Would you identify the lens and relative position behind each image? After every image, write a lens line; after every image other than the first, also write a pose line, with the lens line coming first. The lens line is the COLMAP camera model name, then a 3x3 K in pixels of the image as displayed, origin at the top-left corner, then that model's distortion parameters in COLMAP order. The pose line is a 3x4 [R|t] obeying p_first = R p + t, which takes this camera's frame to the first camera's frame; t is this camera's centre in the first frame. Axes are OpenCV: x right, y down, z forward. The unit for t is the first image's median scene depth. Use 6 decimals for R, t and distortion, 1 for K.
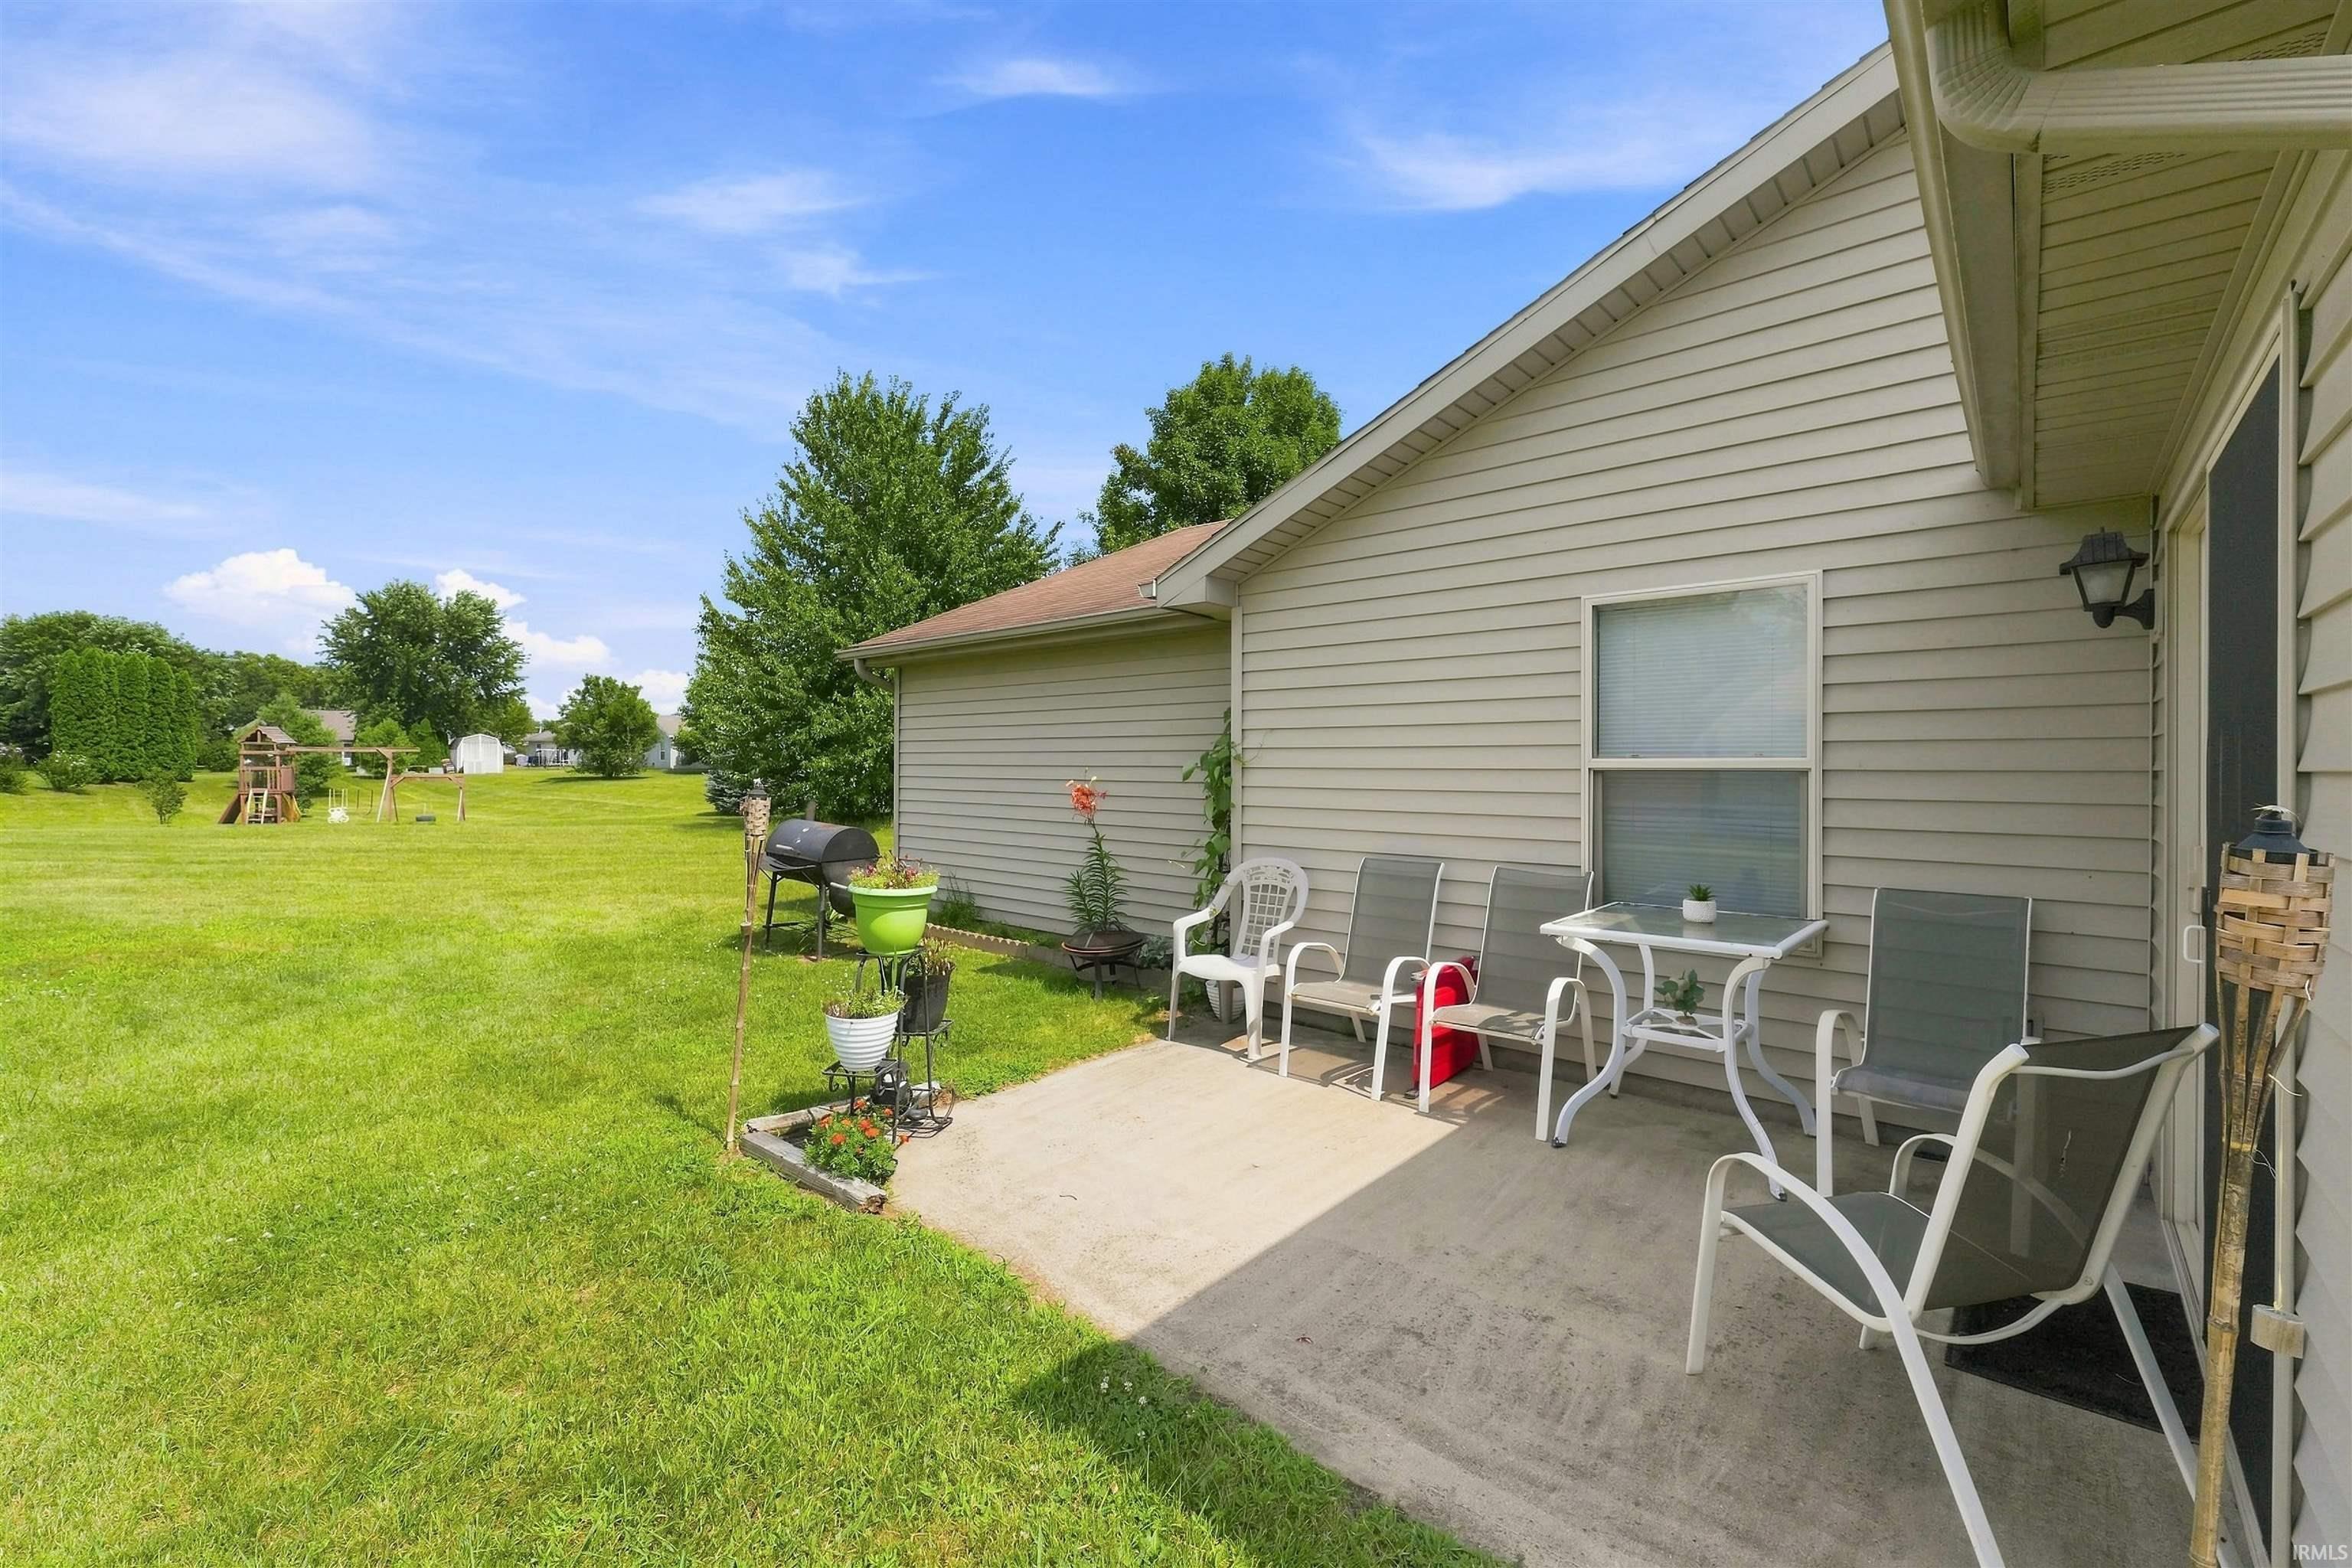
lens RADIAL K [[1004.0, 0, 1170.5], [0, 1004.0, 778.5], [0, 0, 1]] dist [-0.005139, 0.000491]
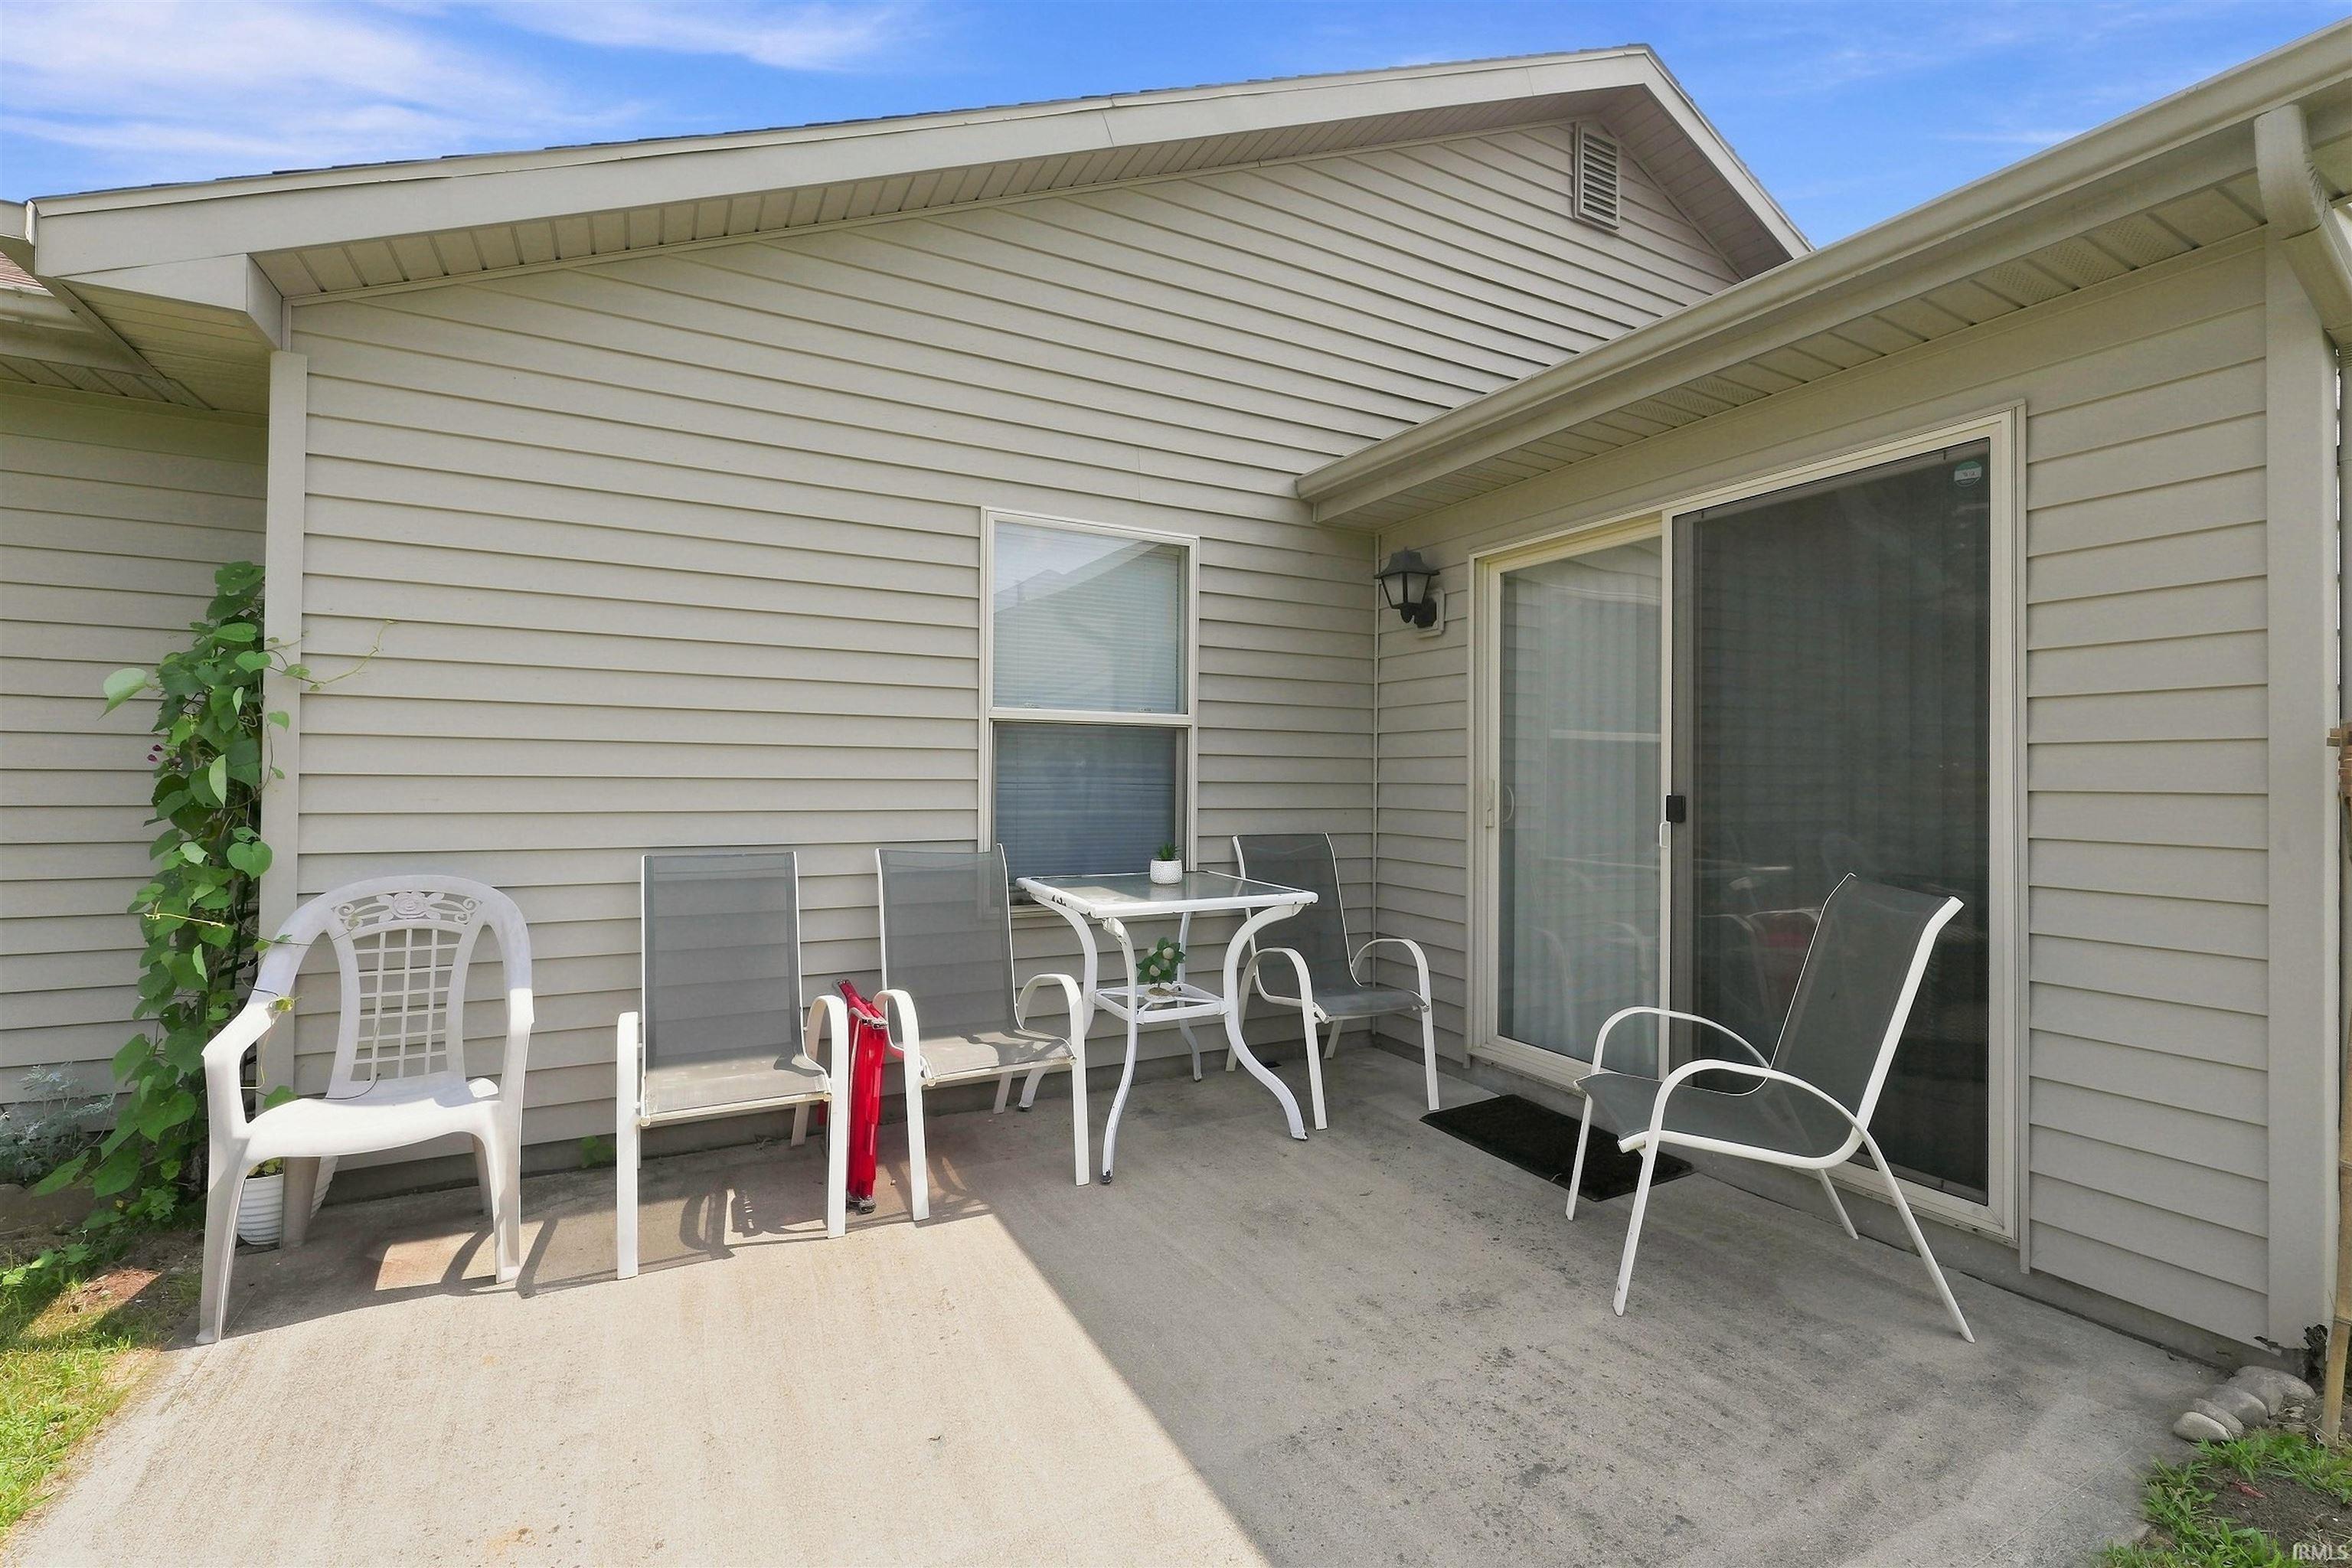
lens RADIAL K [[992.4, 0, 1168.8], [0, 992.4, 767.9], [0, 0, 1]] dist [-0.001244, -0.000143]
pose [[0.343165, 0.008748, 0.939235, -0.317884], [0.003075, 0.999941, -0.010437, 0.042280], [-0.939270, 0.006469, 0.343117, 0.632488]]
